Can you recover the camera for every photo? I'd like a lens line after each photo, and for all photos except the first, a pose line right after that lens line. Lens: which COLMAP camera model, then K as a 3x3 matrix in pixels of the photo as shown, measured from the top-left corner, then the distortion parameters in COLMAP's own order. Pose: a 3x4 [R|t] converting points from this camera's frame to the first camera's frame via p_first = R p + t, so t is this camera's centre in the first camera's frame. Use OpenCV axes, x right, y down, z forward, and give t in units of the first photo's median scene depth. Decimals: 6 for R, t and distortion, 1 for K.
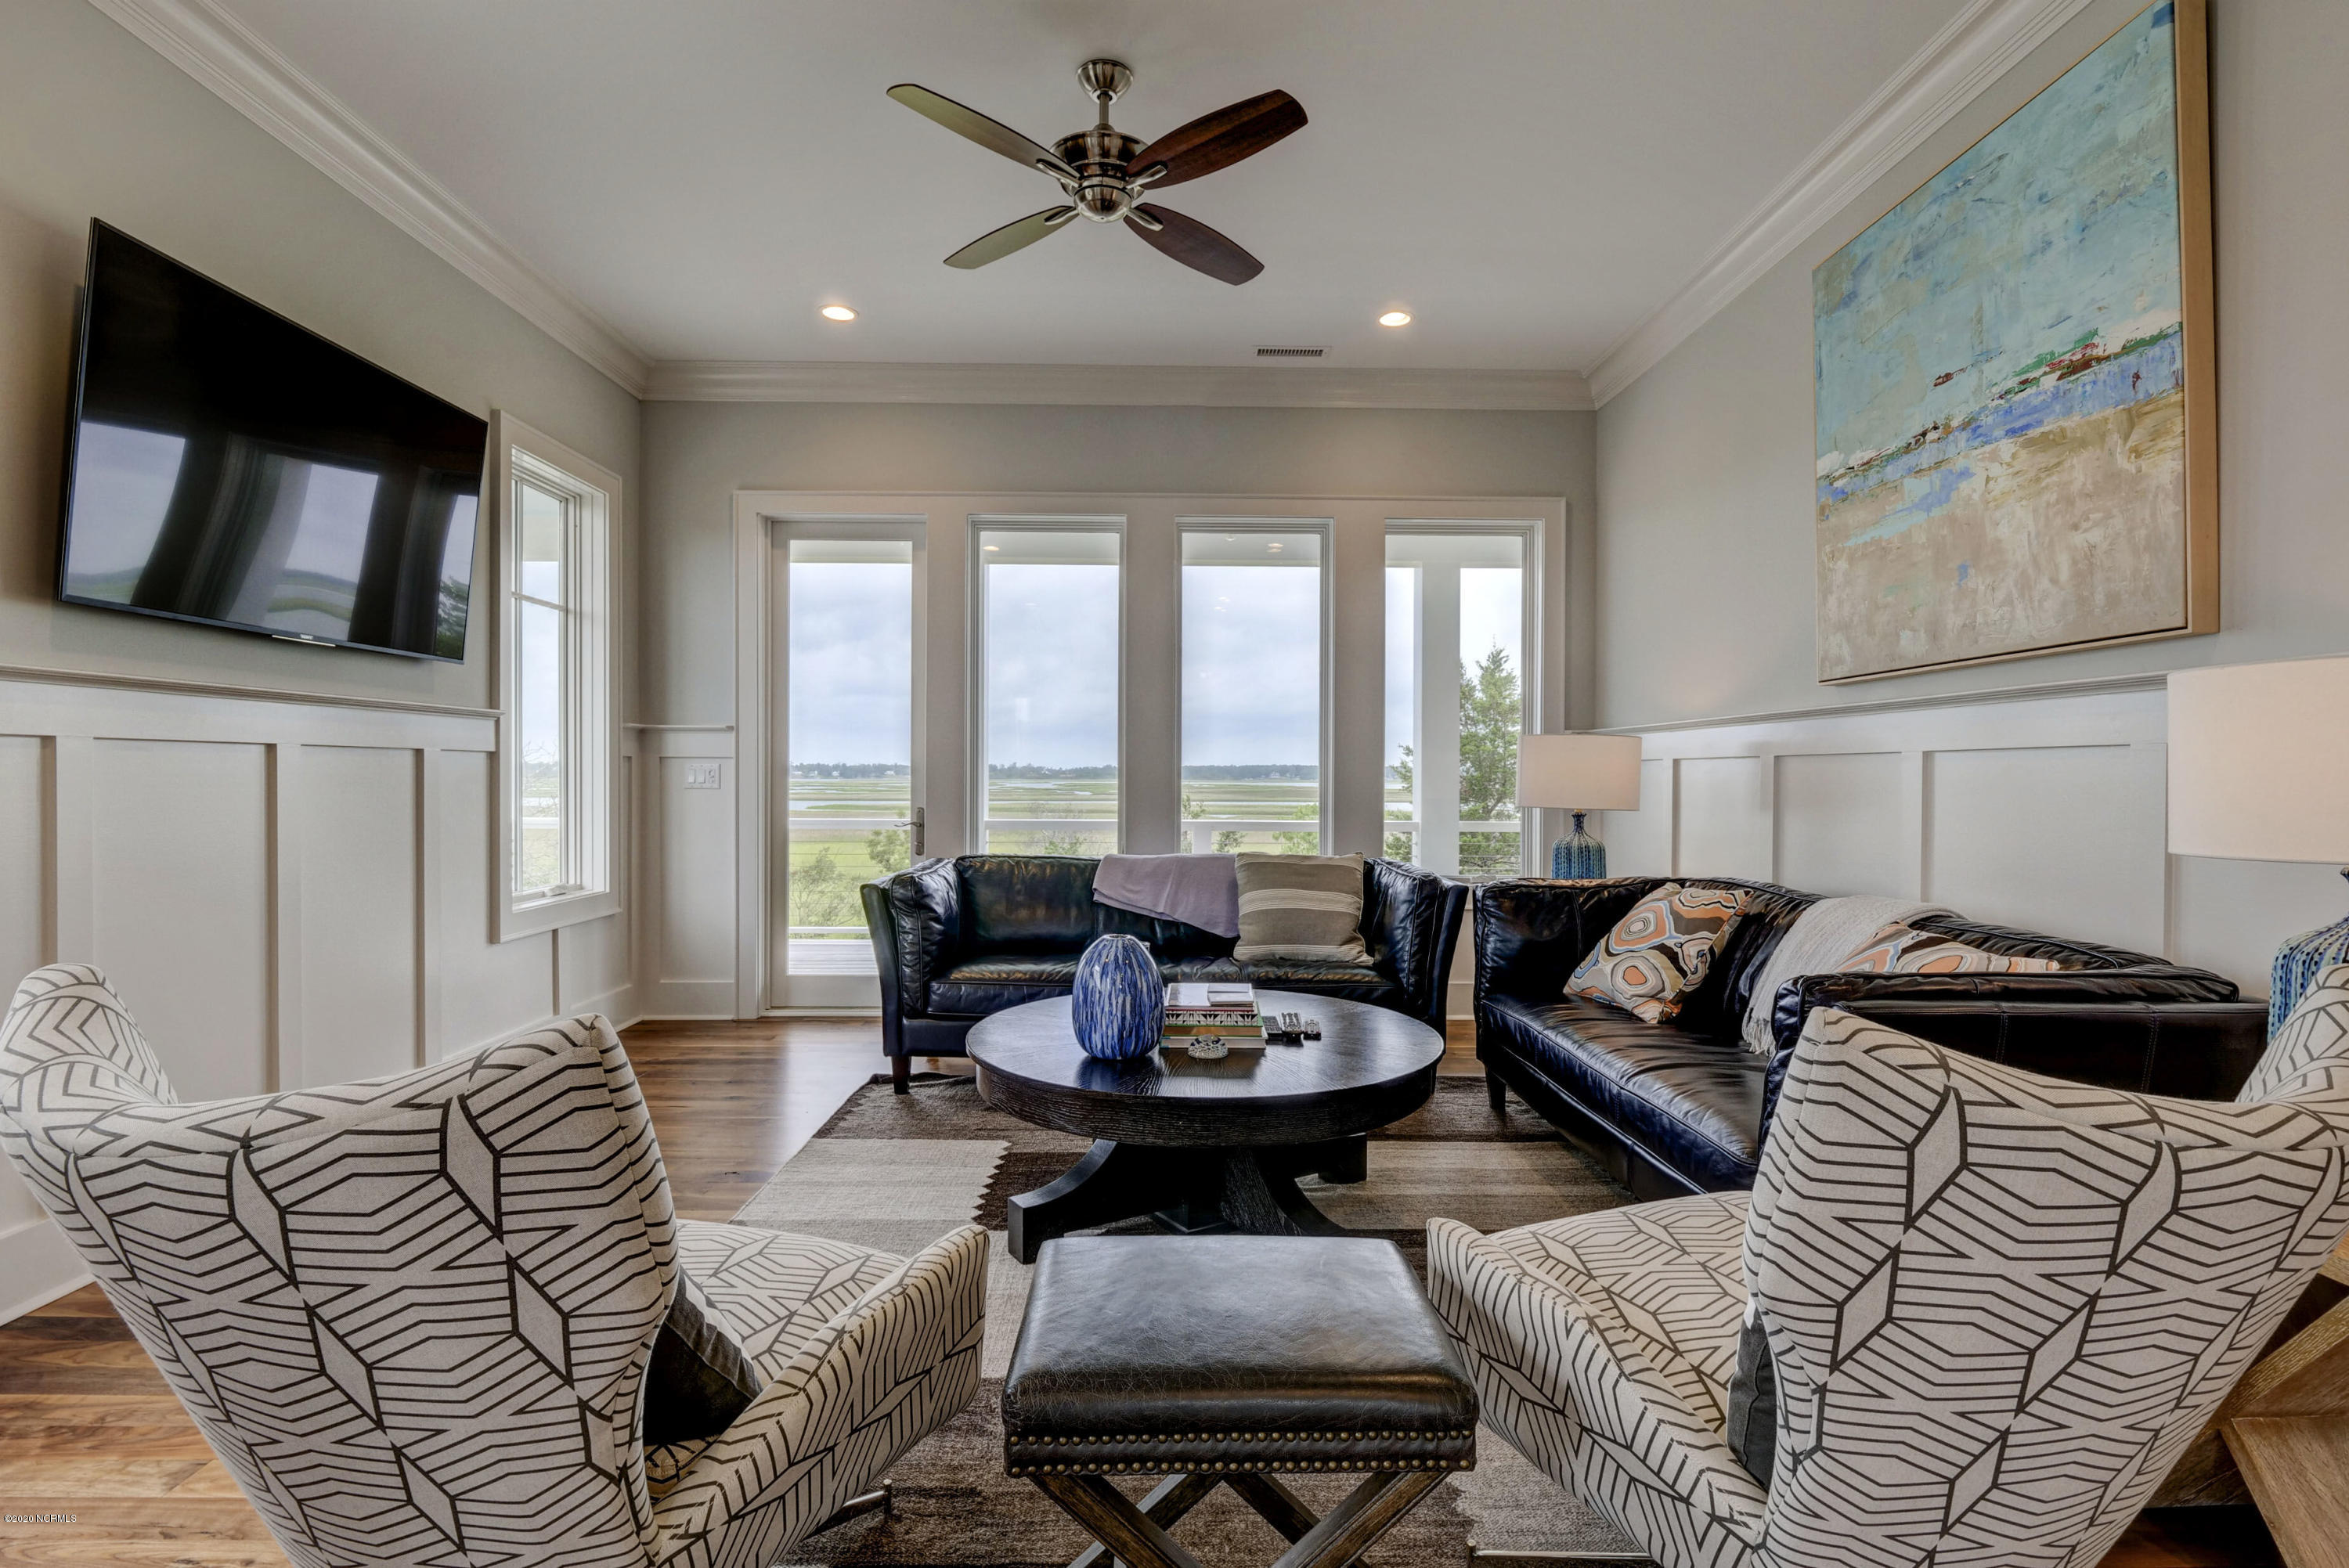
lens RADIAL K [[1142.8, 0, 1182.3], [0, 1142.8, 786.5], [0, 0, 1]] dist [-0.013437, -0.000070]
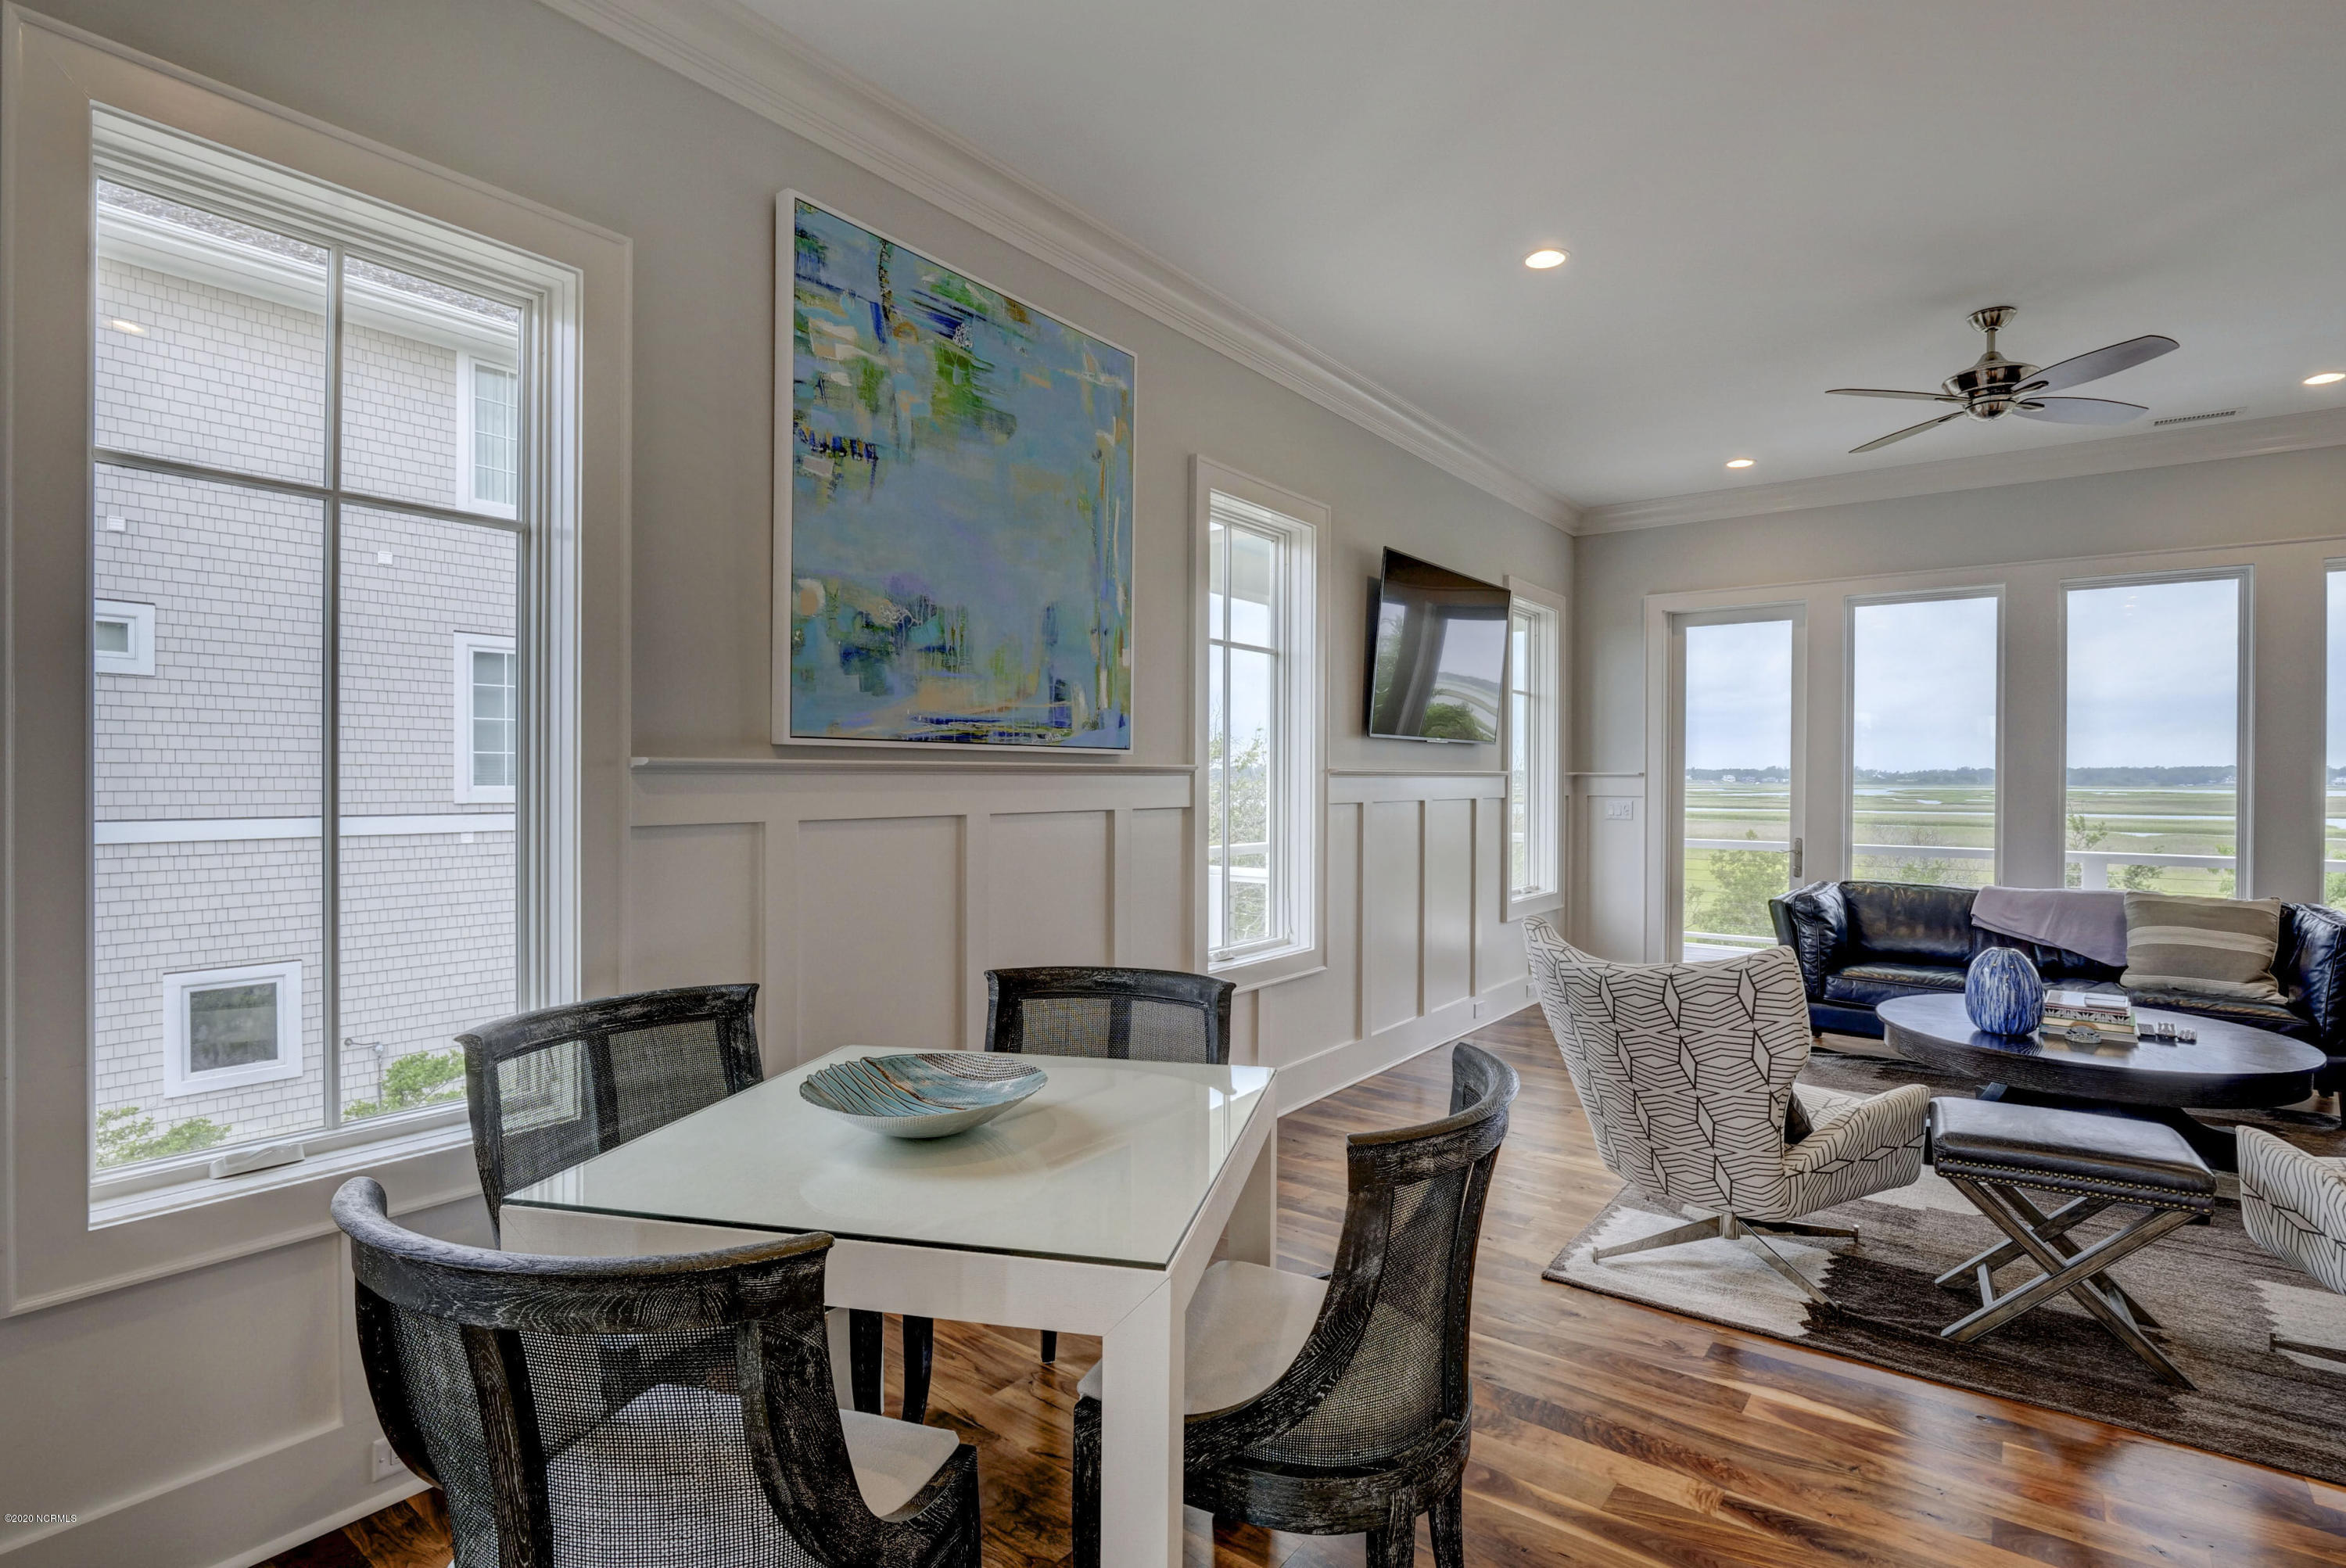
lens RADIAL K [[1141.5, 0, 1179.5], [0, 1141.5, 787.8], [0, 0, 1]] dist [-0.013437, -0.000070]
pose [[0.784242, 0.004144, -0.620441, 0.008909], [-0.006117, 0.999981, -0.001053, -0.043004], [0.620425, 0.004621, 0.784253, -0.520401]]
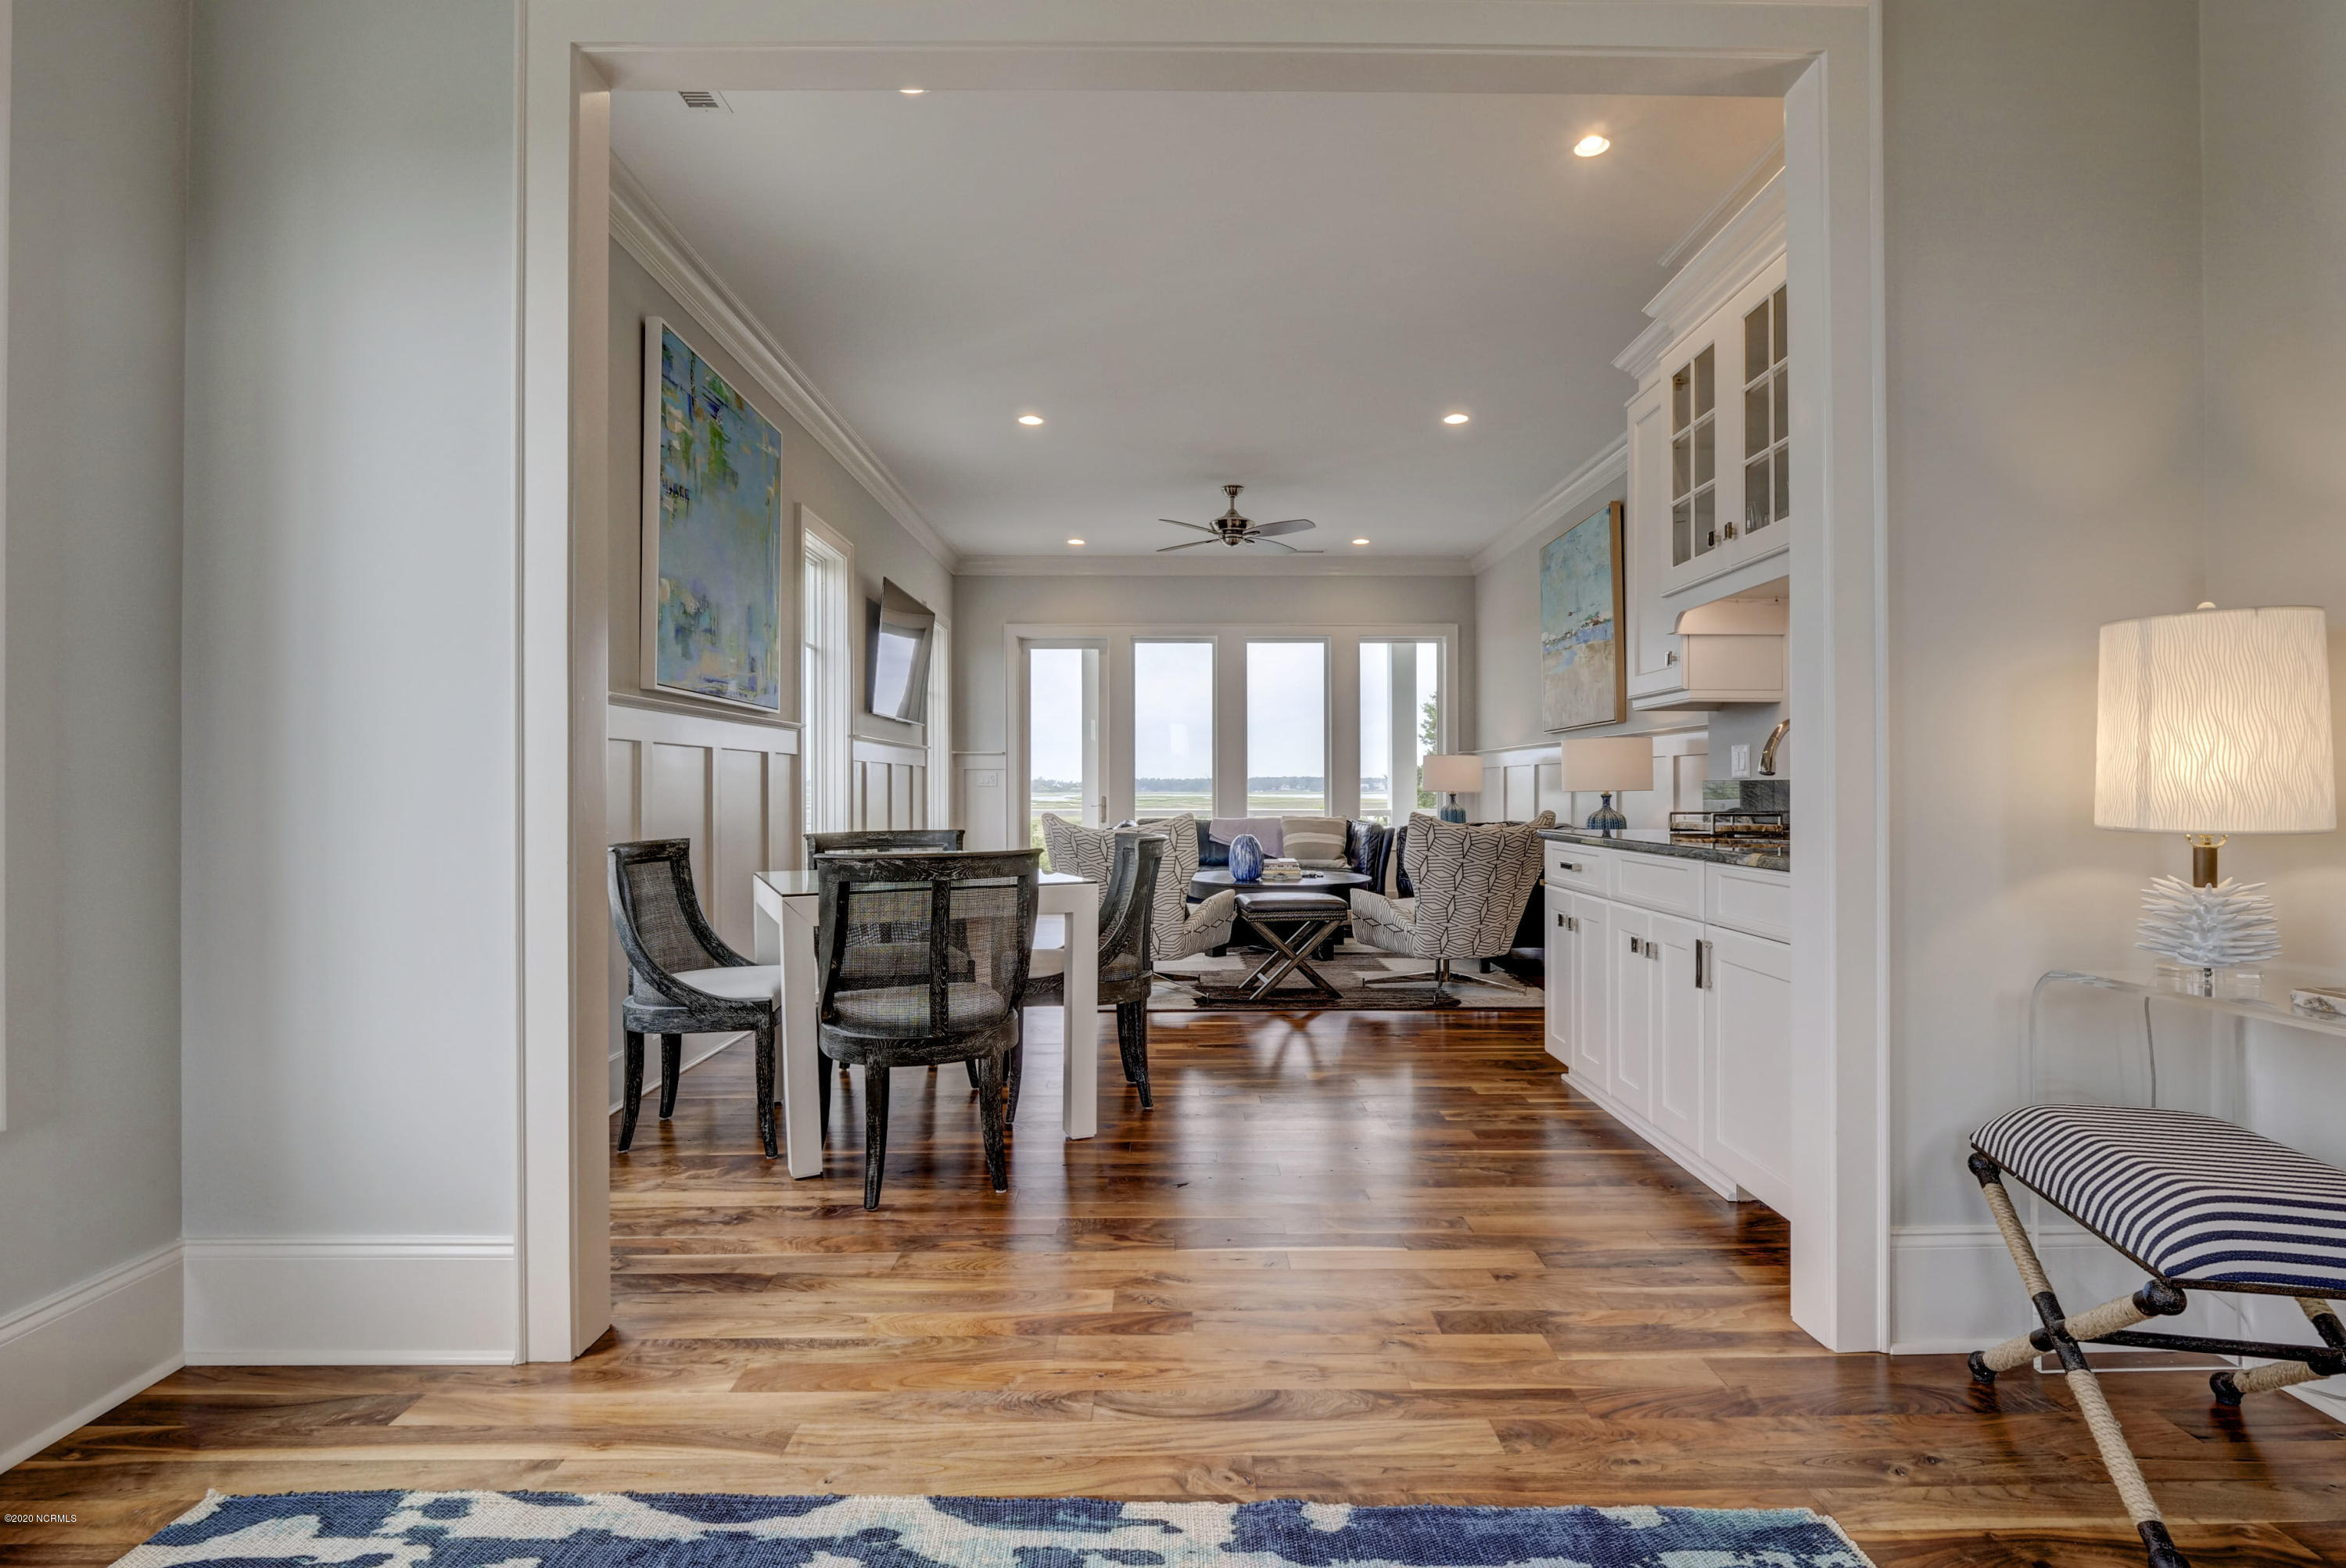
lens RADIAL K [[1141.5, 0, 1180.9], [0, 1141.5, 785.4], [0, 0, 1]] dist [-0.013437, -0.000070]
pose [[0.999934, -0.006188, -0.009686, -0.126254], [0.006069, 0.999906, -0.012262, 0.034086], [0.009761, 0.012202, 0.999878, -1.147913]]
